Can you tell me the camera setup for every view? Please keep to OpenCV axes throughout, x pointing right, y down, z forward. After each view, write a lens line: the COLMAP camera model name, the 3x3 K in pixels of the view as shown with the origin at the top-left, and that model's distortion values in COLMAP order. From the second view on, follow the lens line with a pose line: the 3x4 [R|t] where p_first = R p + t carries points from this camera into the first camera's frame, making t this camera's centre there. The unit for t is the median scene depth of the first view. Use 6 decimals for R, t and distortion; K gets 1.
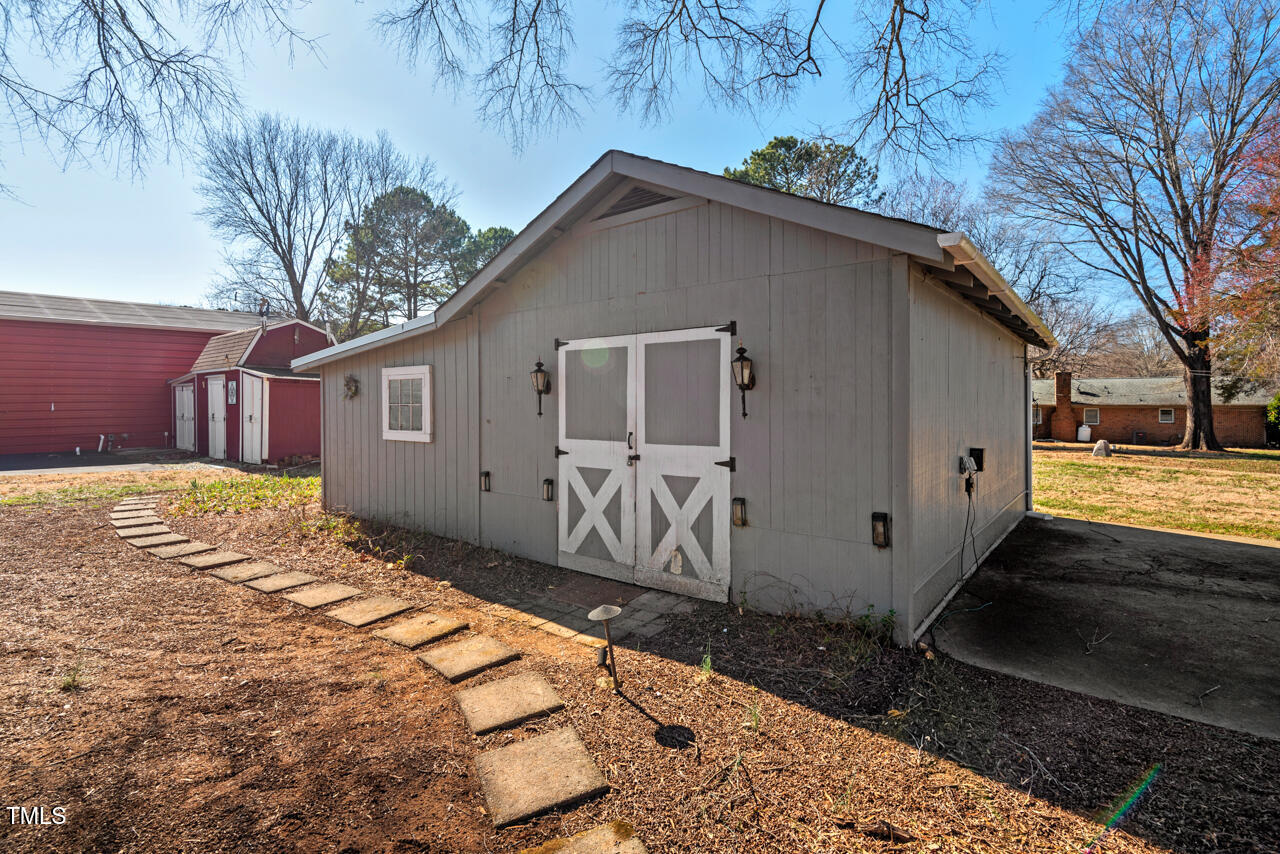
lens RADIAL K [[577.5, 0, 642.0], [0, 577.5, 420.6], [0, 0, 1]] dist [0.032049, -0.019707]
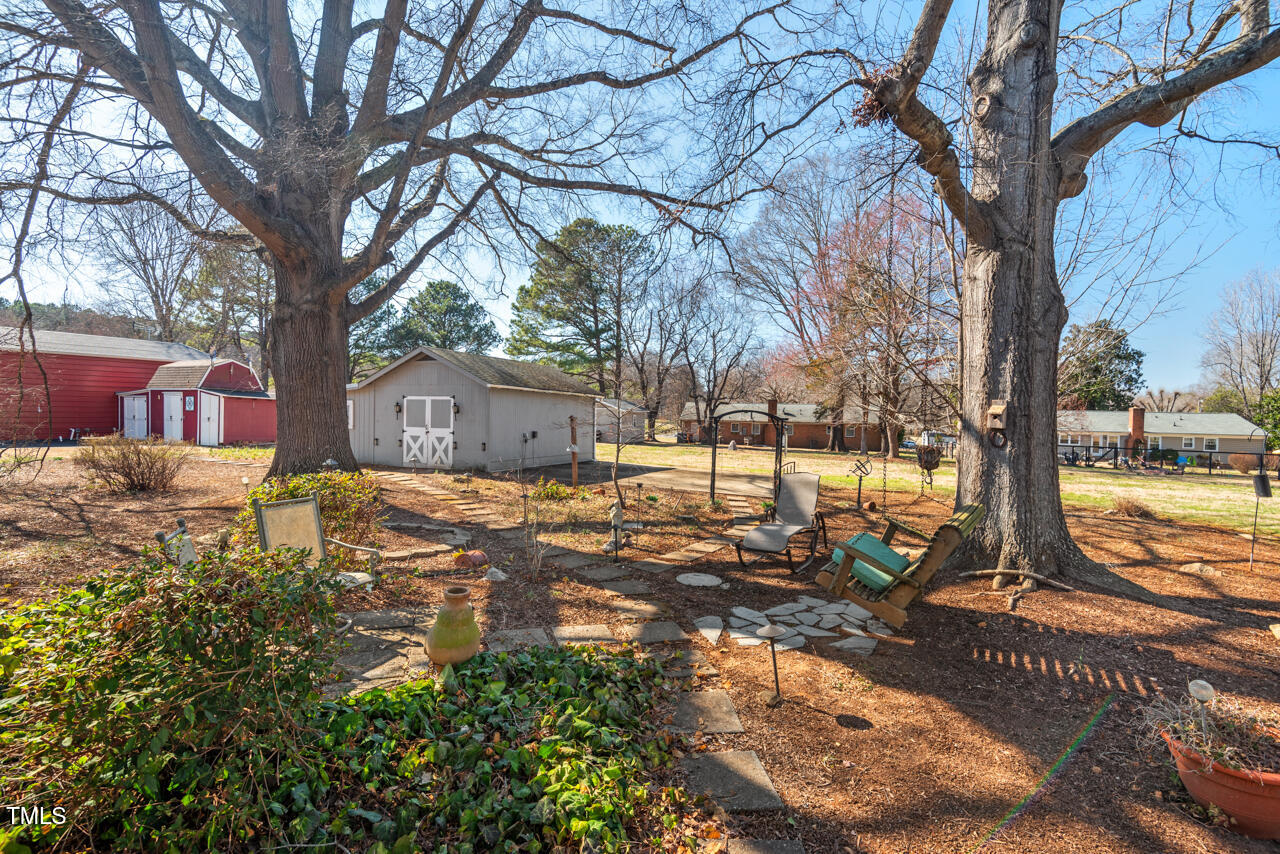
lens RADIAL K [[577.5, 0, 642.0], [0, 577.5, 420.6], [0, 0, 1]] dist [0.032049, -0.019707]
pose [[0.967945, 0.018783, 0.250458, 0.323296], [-0.014049, 0.999688, -0.020674, 0.044664], [-0.250768, 0.016492, 0.967907, -2.413293]]
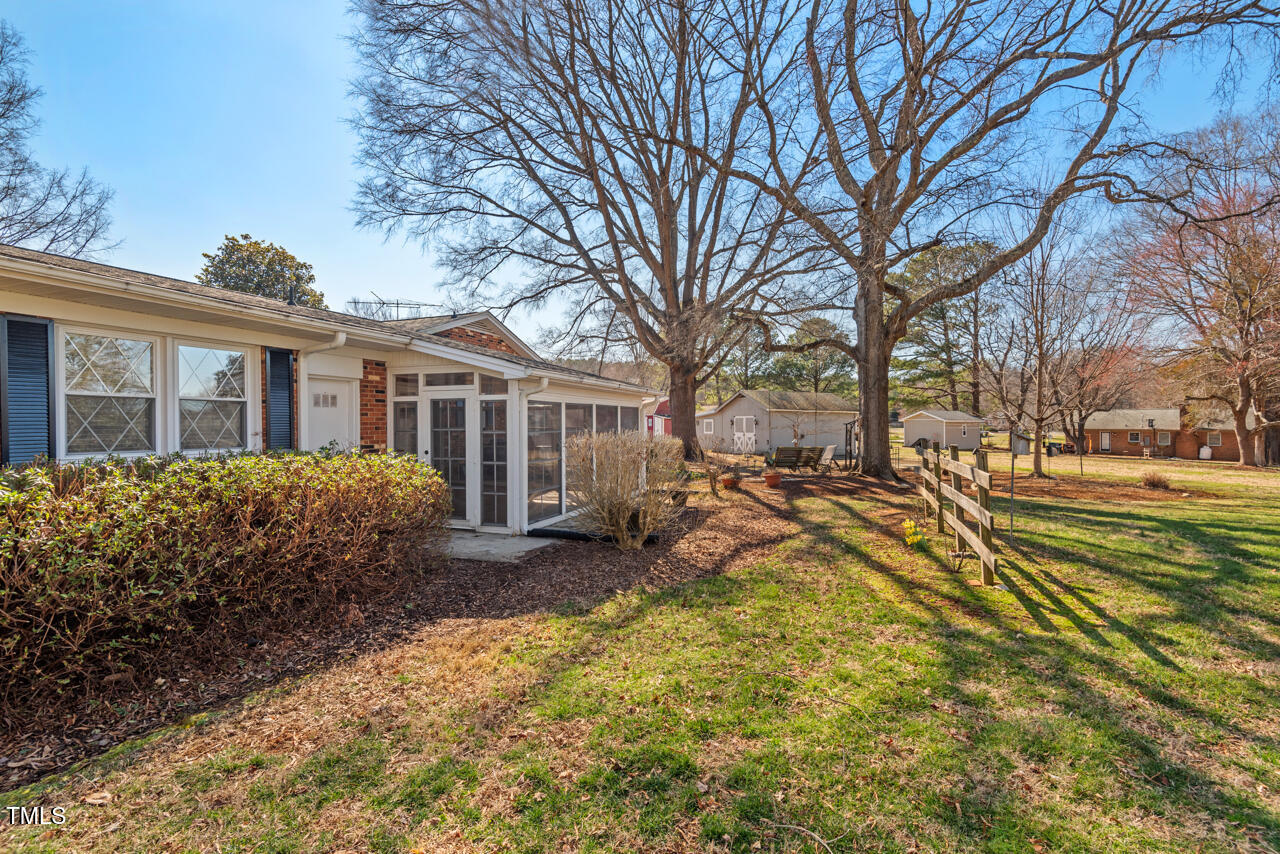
lens RADIAL K [[577.5, 0, 642.0], [0, 577.5, 420.6], [0, 0, 1]] dist [0.032049, -0.019707]
pose [[0.907797, 0.001366, -0.419409, 1.538327], [-0.016652, 0.999324, -0.032787, 0.124333], [0.419080, 0.036748, 0.907205, -4.973998]]
